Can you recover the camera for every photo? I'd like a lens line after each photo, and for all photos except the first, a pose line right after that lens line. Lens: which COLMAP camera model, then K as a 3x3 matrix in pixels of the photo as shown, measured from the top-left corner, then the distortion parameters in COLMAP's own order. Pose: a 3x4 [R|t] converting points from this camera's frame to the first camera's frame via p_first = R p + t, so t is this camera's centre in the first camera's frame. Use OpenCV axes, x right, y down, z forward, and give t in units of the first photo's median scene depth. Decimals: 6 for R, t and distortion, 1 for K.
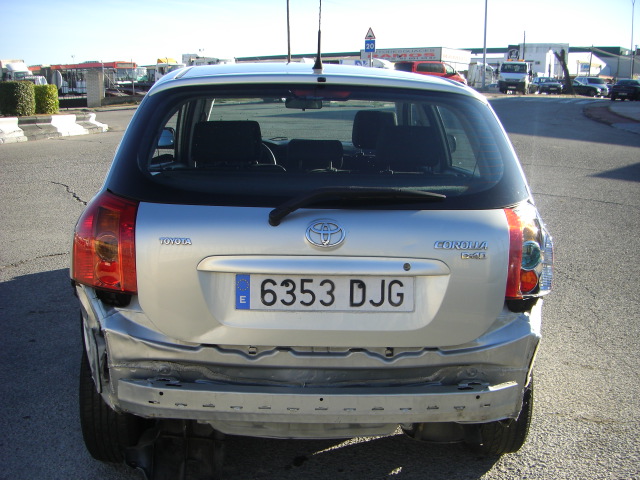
lens RADIAL K [[728.7, 0, 296.9], [0, 728.7, 291.0], [0, 0, 1]] dist [-0.184109, 0.077984]
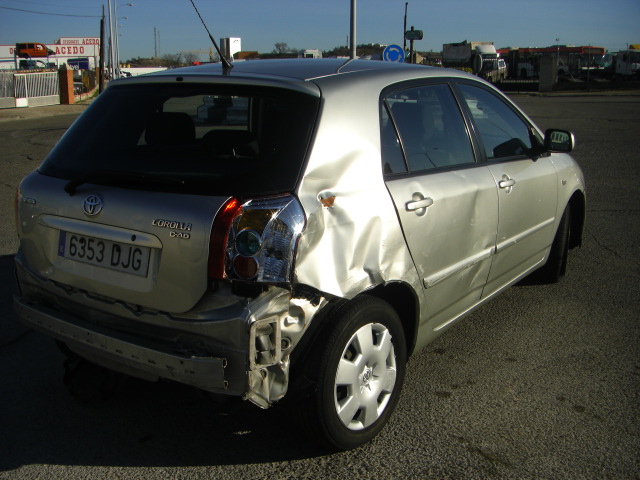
lens RADIAL K [[728.7, 0, 296.9], [0, 728.7, 291.0], [0, 0, 1]] dist [-0.184109, 0.077984]
pose [[0.786339, 0.161269, -0.596375, 1.046349], [-0.147225, 0.986433, 0.072626, -0.070049], [0.599997, 0.030693, 0.799413, 0.201146]]
